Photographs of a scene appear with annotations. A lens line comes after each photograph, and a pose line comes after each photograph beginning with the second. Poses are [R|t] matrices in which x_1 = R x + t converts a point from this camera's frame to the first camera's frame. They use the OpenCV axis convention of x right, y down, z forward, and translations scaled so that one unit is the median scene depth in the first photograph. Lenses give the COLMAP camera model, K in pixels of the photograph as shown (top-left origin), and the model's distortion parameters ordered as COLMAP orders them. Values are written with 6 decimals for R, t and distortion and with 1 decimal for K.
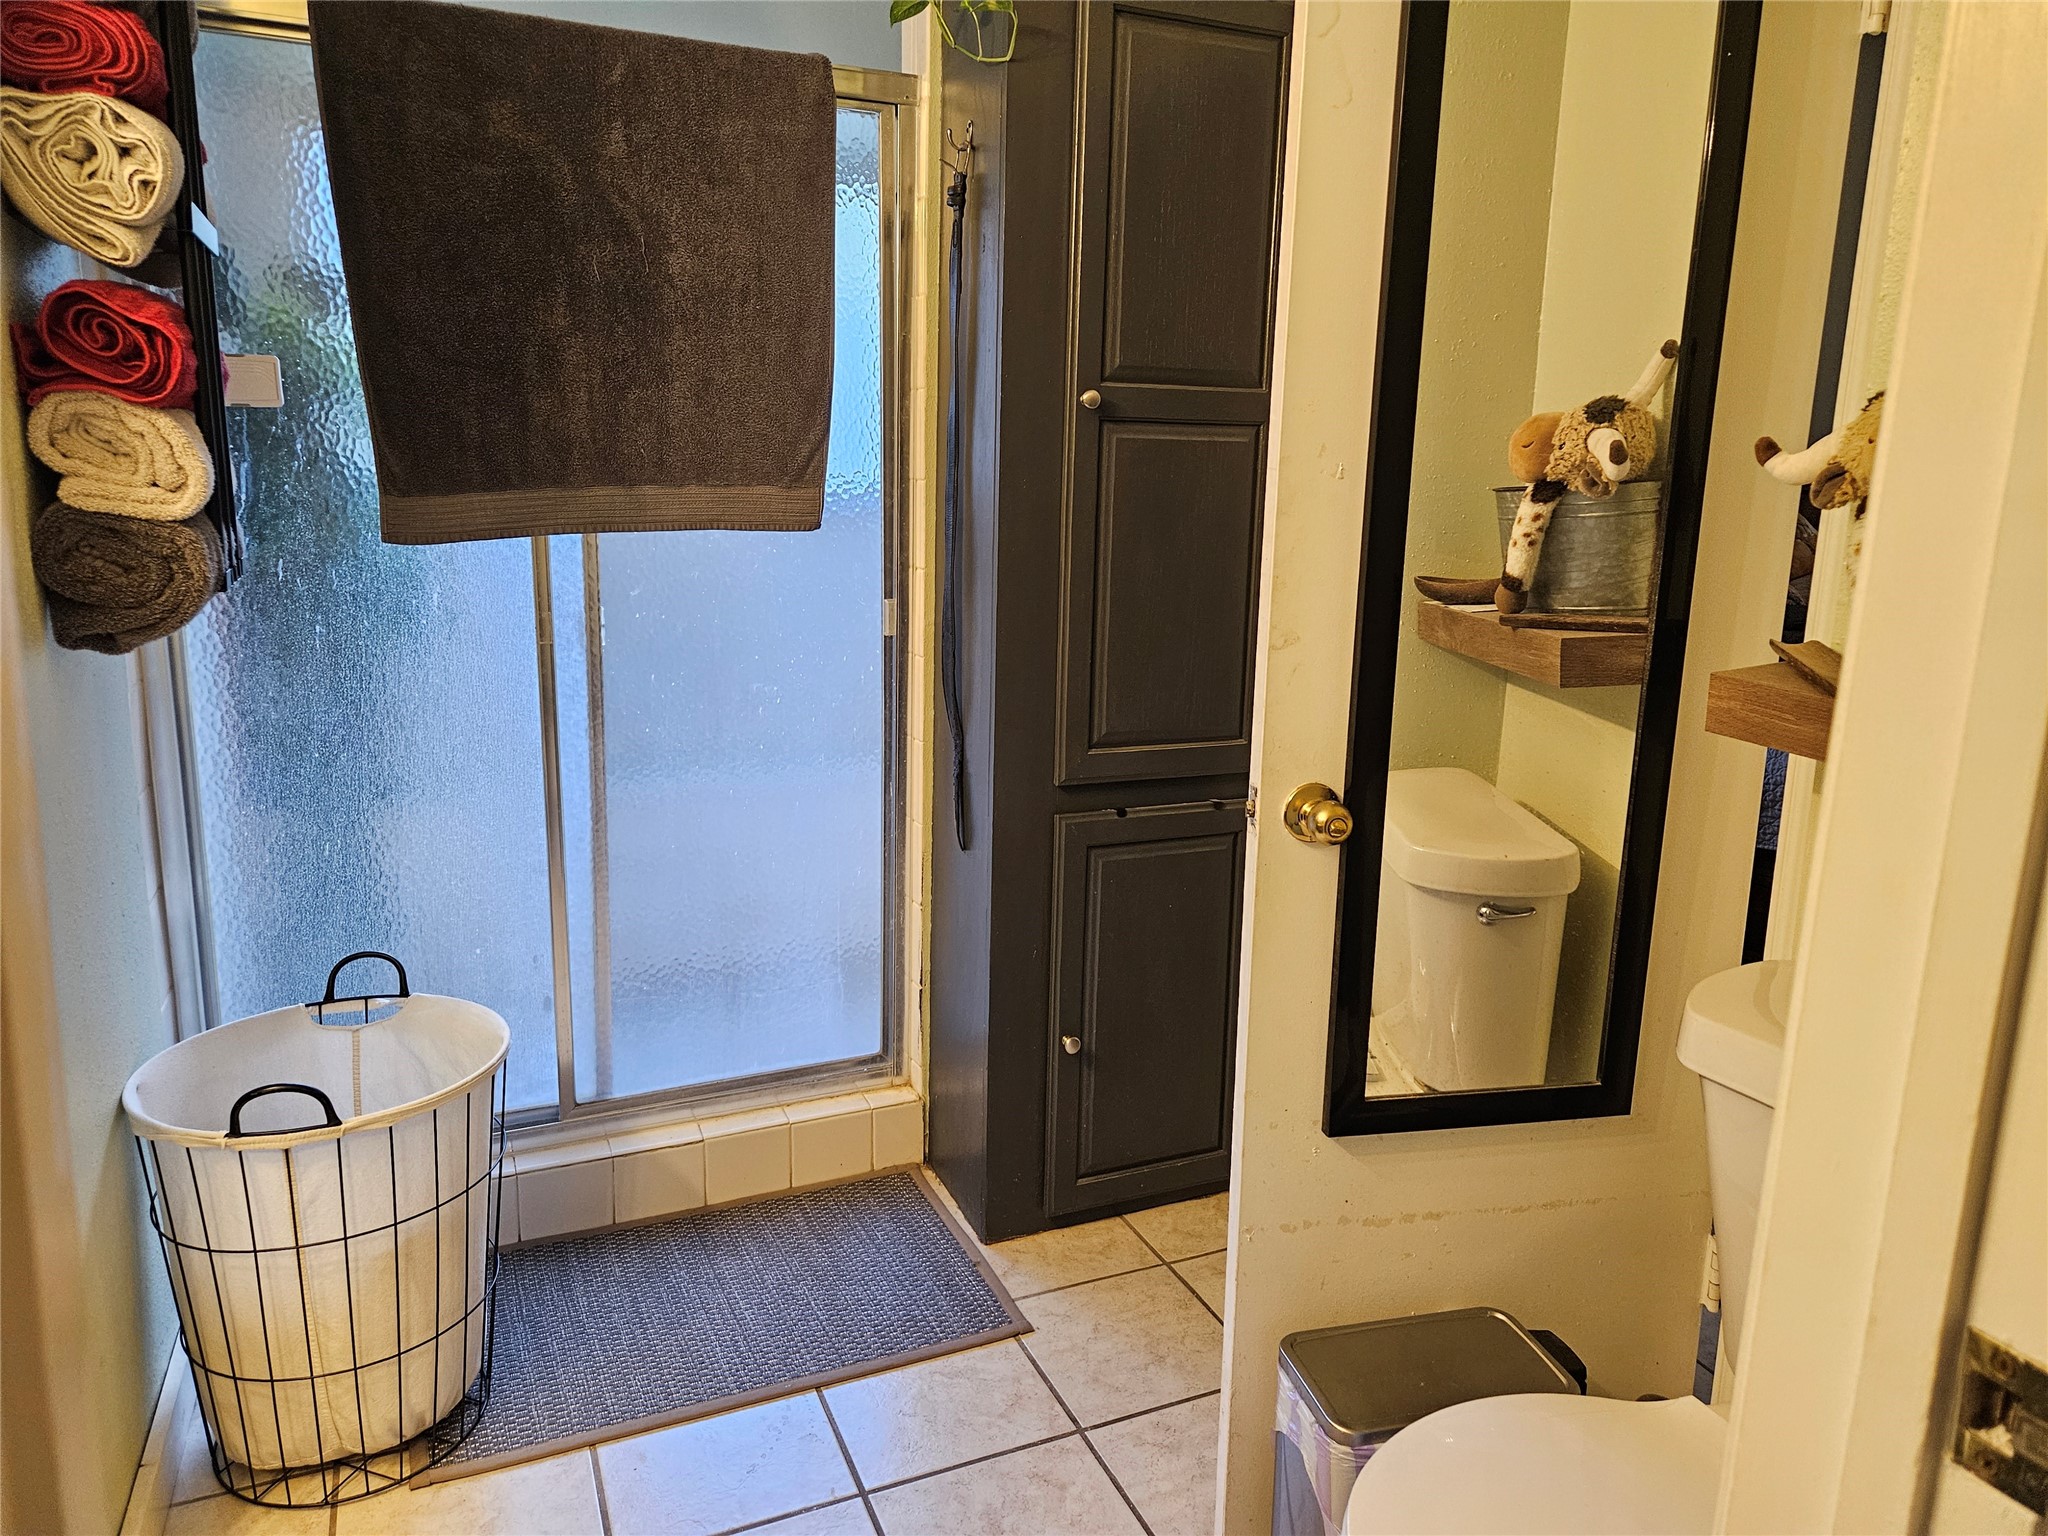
lens RADIAL K [[1377.3, 0, 1027.7], [0, 1377.3, 710.5], [0, 0, 1]] dist [0.067429, -0.054478]
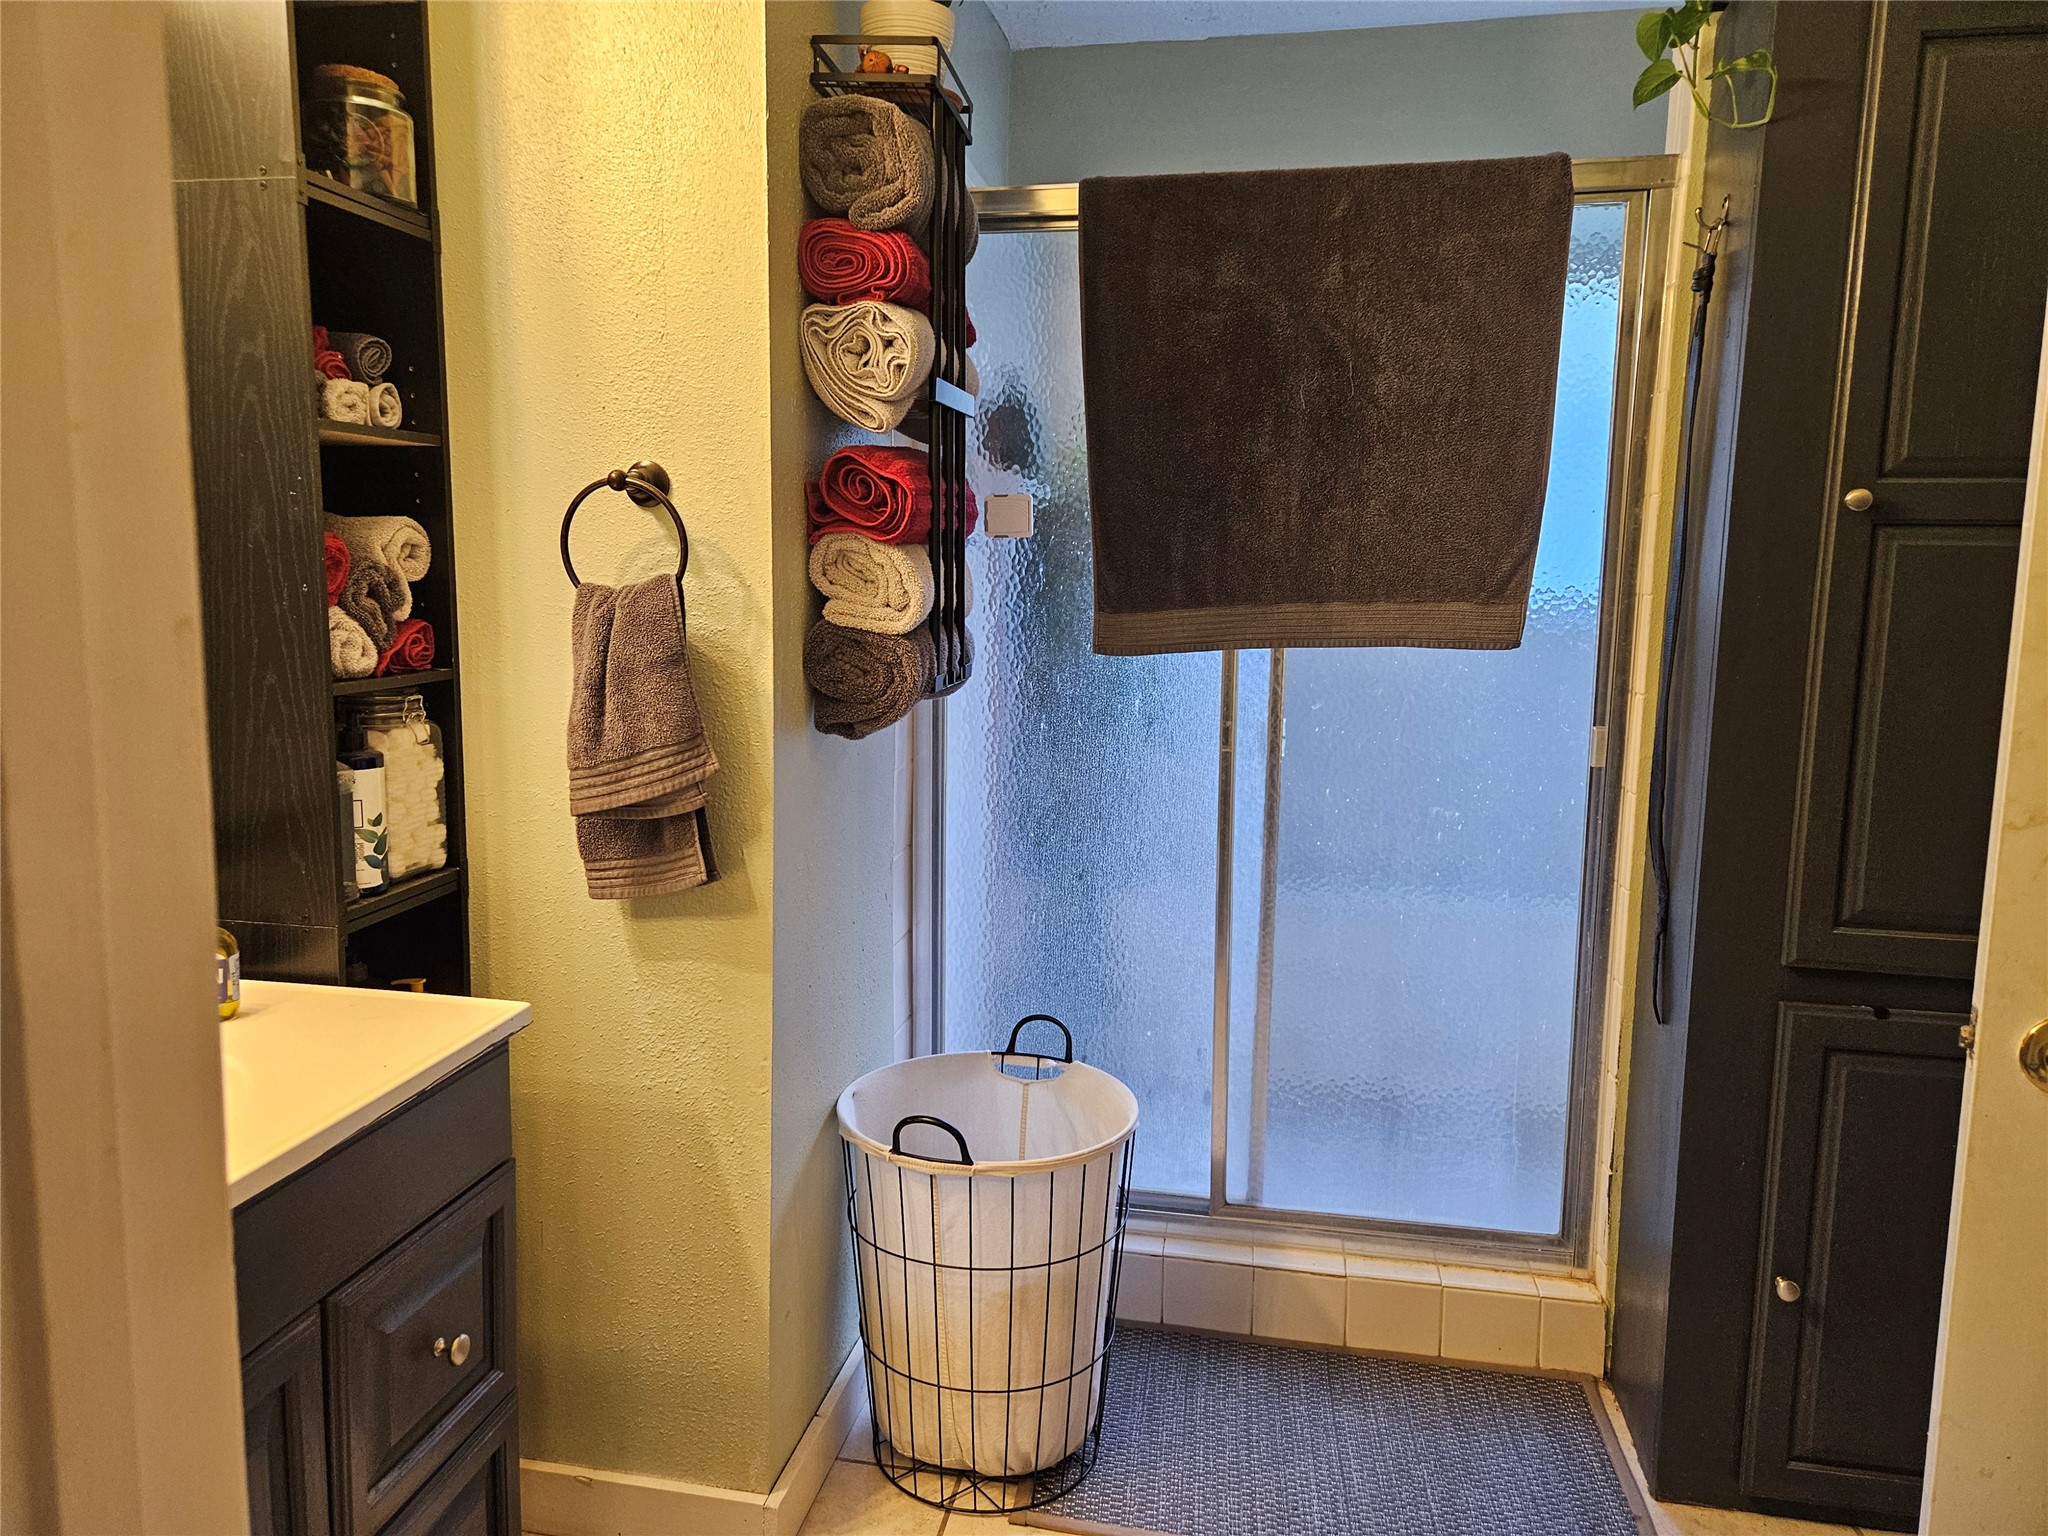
lens RADIAL K [[1377.3, 0, 996.1], [0, 1377.3, 720.1], [0, 0, 1]] dist [0.067429, -0.054478]
pose [[0.824677, 0.054548, -0.562967, 0.095544], [-0.093826, 0.994742, -0.041060, -0.012381], [0.557767, 0.086682, 0.825459, 0.036744]]
